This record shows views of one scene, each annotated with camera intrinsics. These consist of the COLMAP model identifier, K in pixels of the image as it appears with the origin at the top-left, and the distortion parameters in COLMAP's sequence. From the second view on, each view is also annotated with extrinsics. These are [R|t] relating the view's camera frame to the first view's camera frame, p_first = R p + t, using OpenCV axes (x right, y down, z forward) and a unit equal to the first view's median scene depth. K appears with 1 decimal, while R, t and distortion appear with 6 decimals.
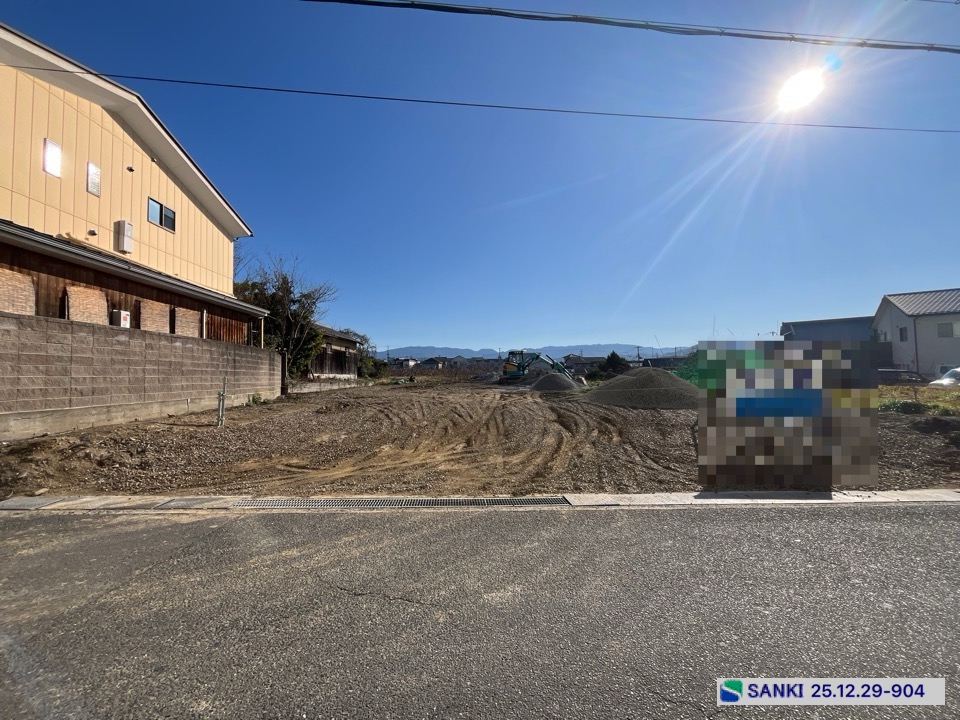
lens RADIAL K [[389.6, 0, 476.8], [0, 389.6, 361.5], [0, 0, 1]] dist [-0.003013, 0.000023]
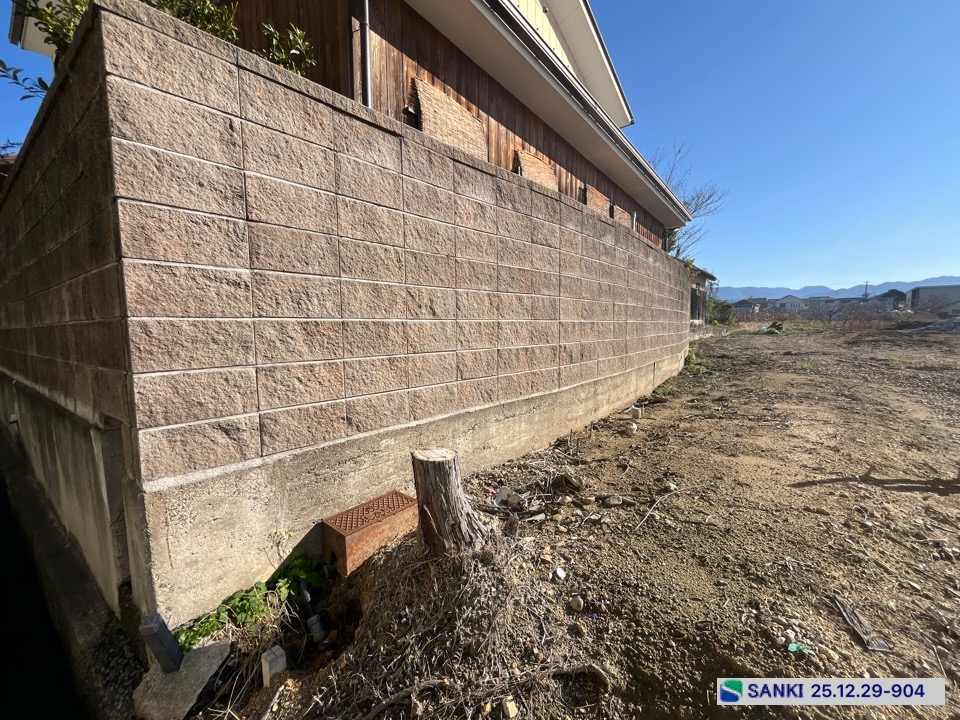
lens RADIAL K [[389.6, 0, 476.8], [0, 389.6, 360.4], [0, 0, 1]] dist [-0.003013, 0.000023]
pose [[0.776435, 0.062705, -0.627070, -0.339314], [0.022017, 0.991731, 0.126431, 0.010129], [0.629813, -0.111971, 0.768634, 0.238521]]
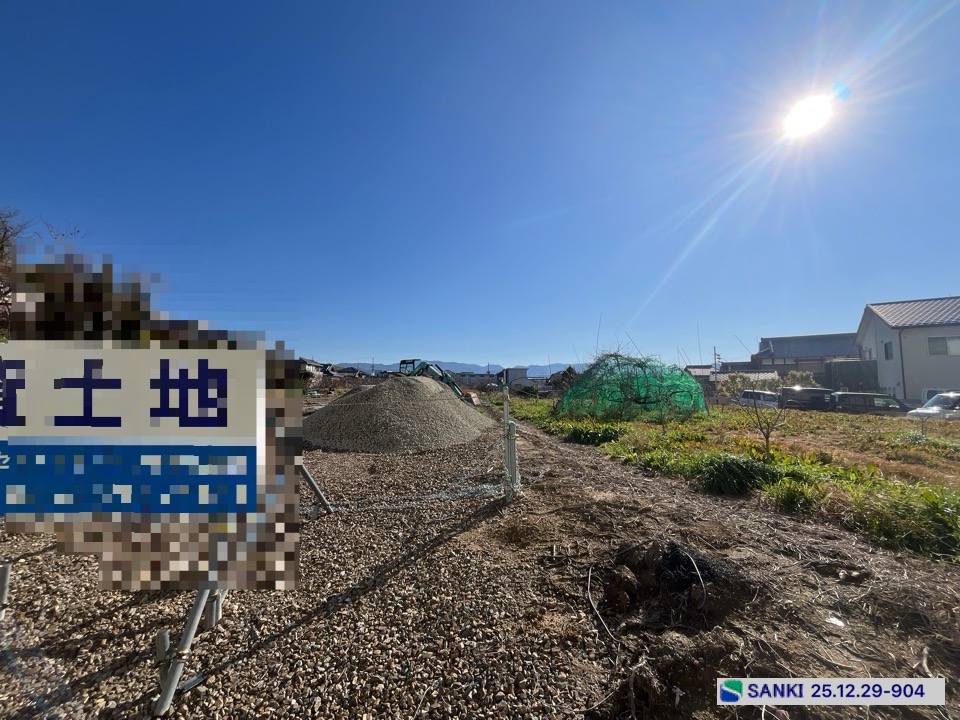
lens RADIAL K [[389.6, 0, 476.7], [0, 389.6, 360.3], [0, 0, 1]] dist [-0.003013, 0.000023]
pose [[0.999579, 0.022925, -0.017786, 0.426500], [-0.023663, 0.998820, -0.042410, 0.009642], [0.016792, 0.042813, 0.998942, 0.290014]]
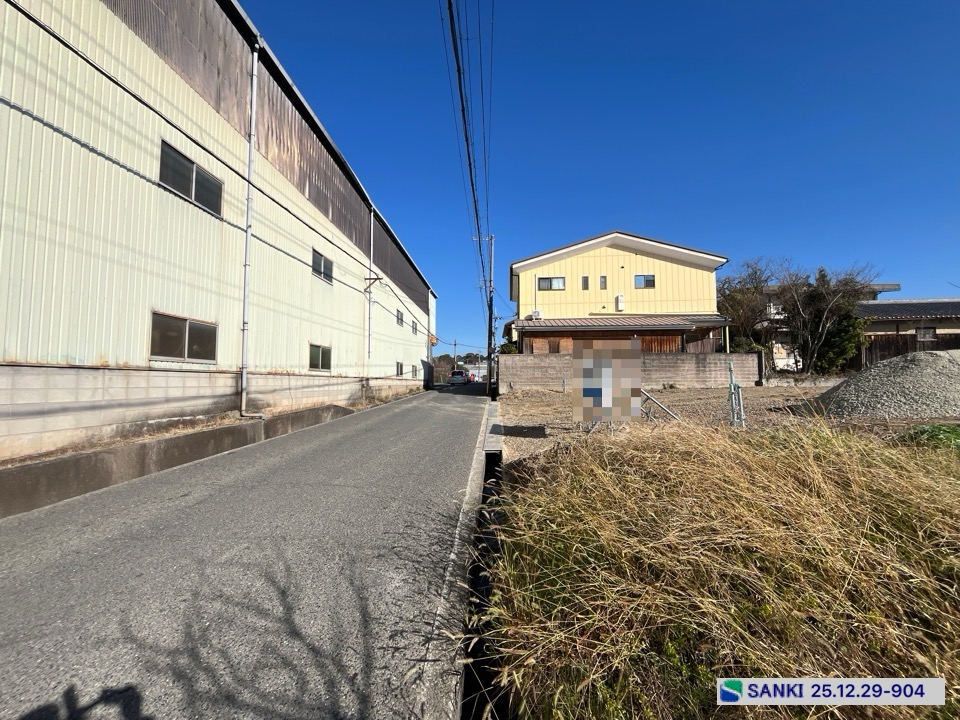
lens RADIAL K [[389.6, 0, 477.0], [0, 389.6, 361.9], [0, 0, 1]] dist [-0.003013, 0.000023]
pose [[-0.105645, -0.032714, -0.993866, 0.788977], [0.044033, 0.998324, -0.037541, 0.017185], [0.993428, -0.047729, -0.104028, 0.315147]]
